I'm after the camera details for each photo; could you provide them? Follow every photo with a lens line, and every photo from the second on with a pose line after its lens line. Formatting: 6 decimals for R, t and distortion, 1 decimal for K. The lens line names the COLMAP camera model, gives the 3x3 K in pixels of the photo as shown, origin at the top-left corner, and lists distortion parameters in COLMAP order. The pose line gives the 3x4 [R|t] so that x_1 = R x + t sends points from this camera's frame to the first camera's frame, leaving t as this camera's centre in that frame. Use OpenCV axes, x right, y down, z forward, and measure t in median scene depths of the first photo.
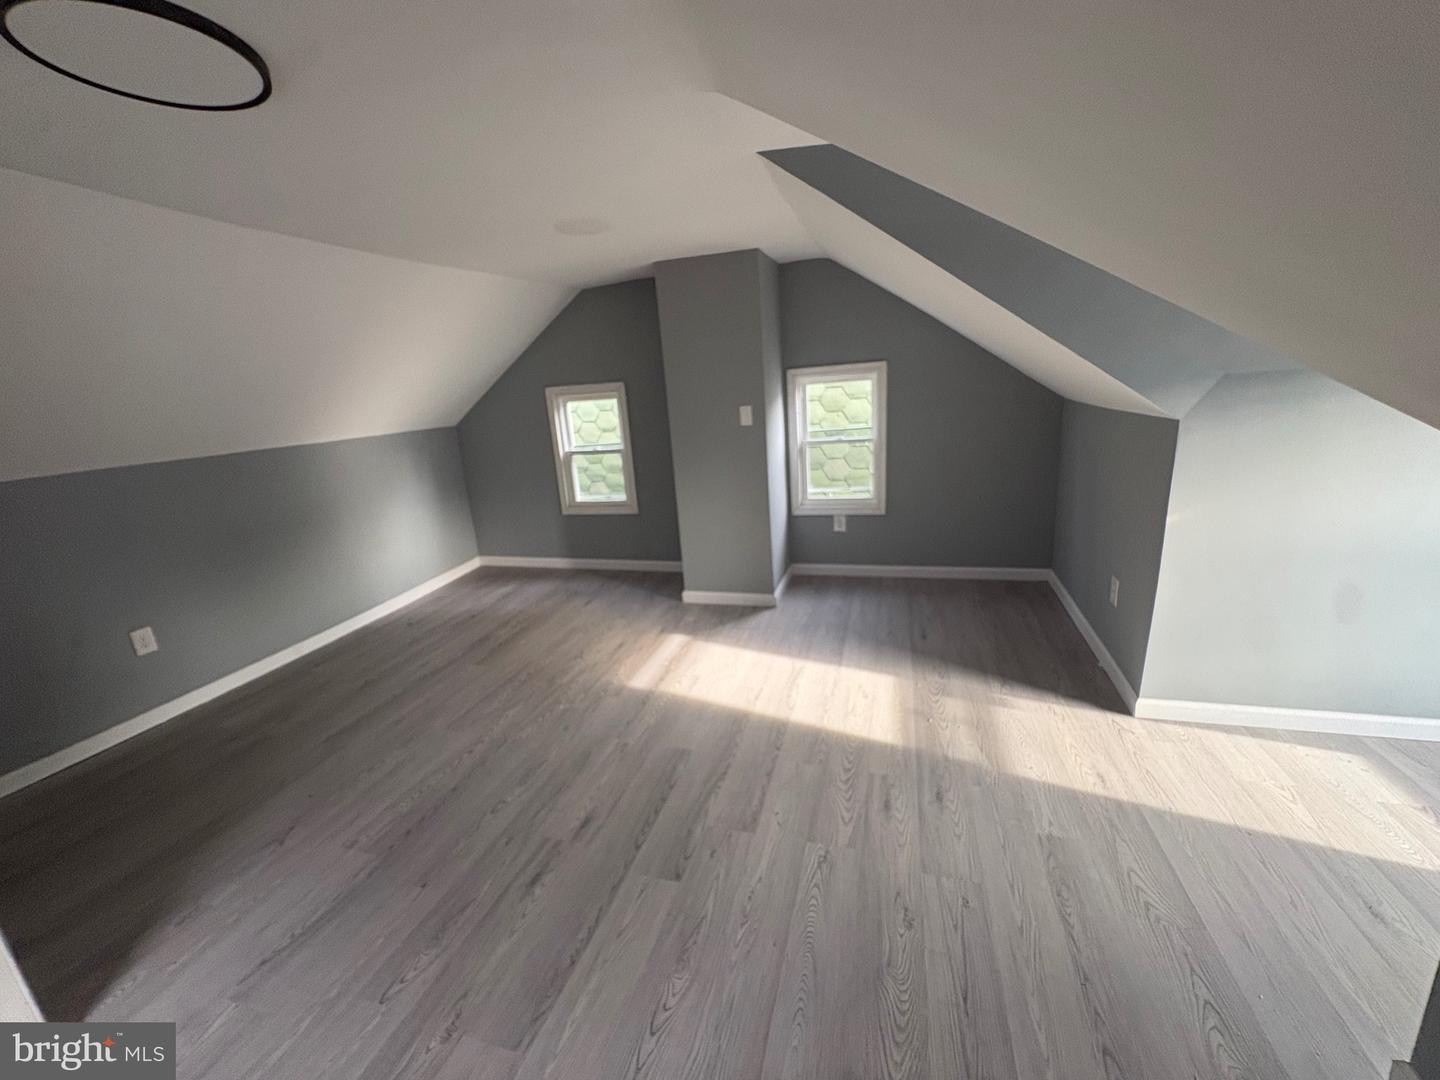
lens RADIAL K [[574.5, 0, 720.1], [0, 574.5, 537.1], [0, 0, 1]] dist [-0.000695, 0.000035]
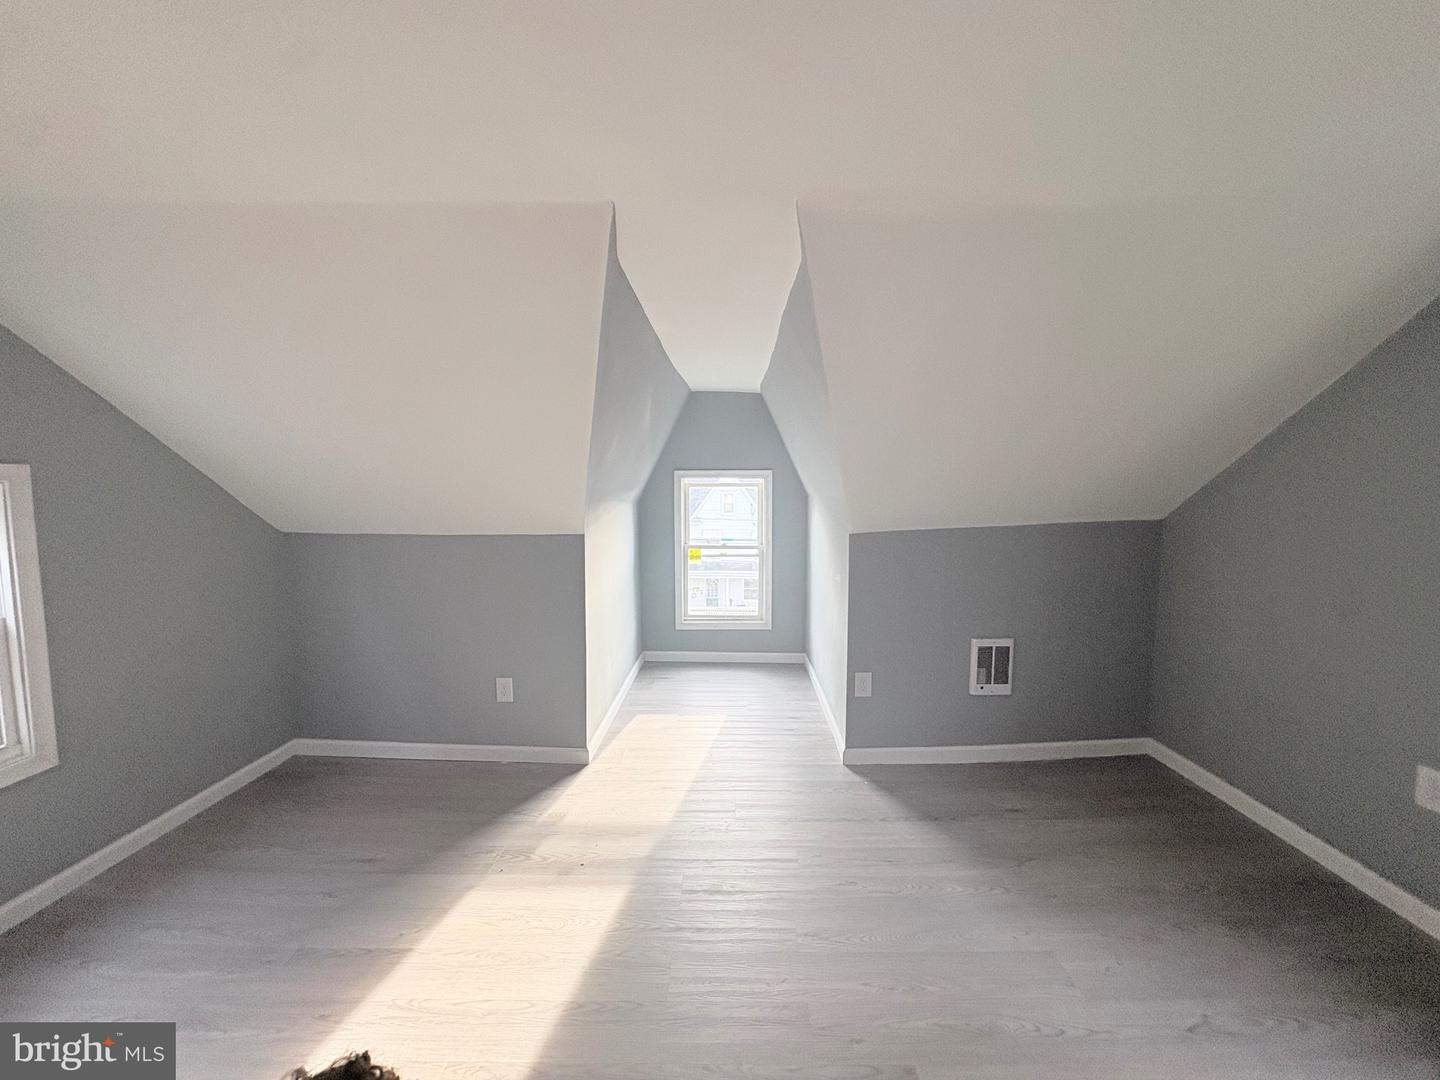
lens RADIAL K [[574.5, 0, 725.4], [0, 574.5, 542.3], [0, 0, 1]] dist [-0.000695, 0.000035]
pose [[-0.280557, -0.011503, 0.959768, -0.540704], [0.271352, 0.958187, 0.090805, -0.178732], [-0.920682, 0.285911, -0.265704, 0.885538]]
